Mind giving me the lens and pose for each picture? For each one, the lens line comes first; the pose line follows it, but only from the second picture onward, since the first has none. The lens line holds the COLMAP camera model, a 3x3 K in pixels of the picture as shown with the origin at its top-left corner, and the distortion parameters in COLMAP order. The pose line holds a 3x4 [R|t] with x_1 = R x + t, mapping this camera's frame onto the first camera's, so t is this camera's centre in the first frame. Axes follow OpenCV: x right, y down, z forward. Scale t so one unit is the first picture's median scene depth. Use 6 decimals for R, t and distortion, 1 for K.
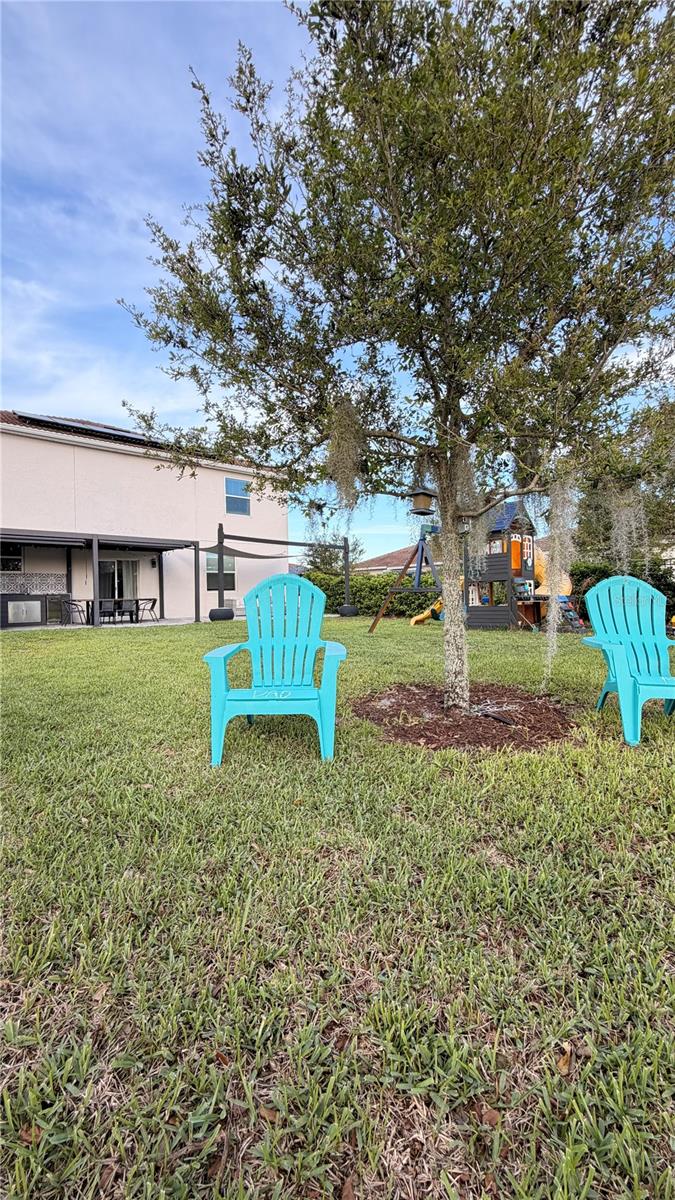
lens RADIAL K [[473.3, 0, 337.5], [0, 473.3, 600.0], [0, 0, 1]] dist [0.000833, 0.000023]
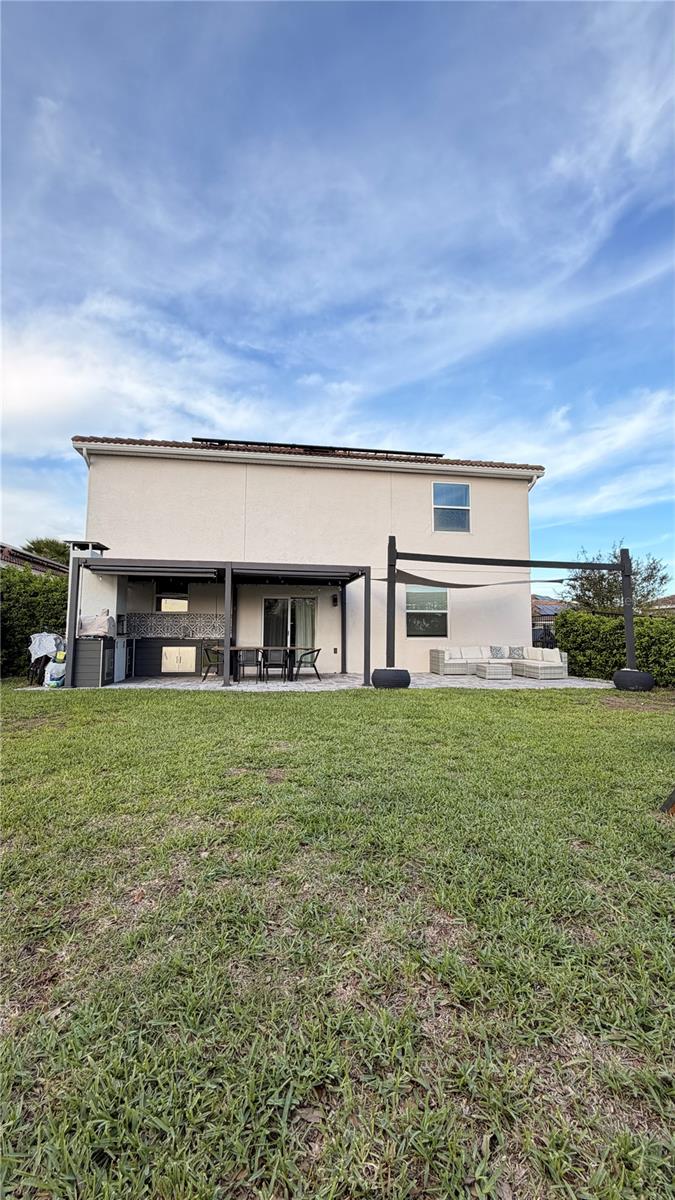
lens RADIAL K [[473.3, 0, 337.5], [0, 473.3, 600.0], [0, 0, 1]] dist [0.000833, 0.000023]
pose [[0.844964, -0.019311, -0.534474, 0.029968], [-0.026337, 0.996633, -0.077645, -0.018901], [0.534174, 0.079684, 0.841611, 0.361758]]
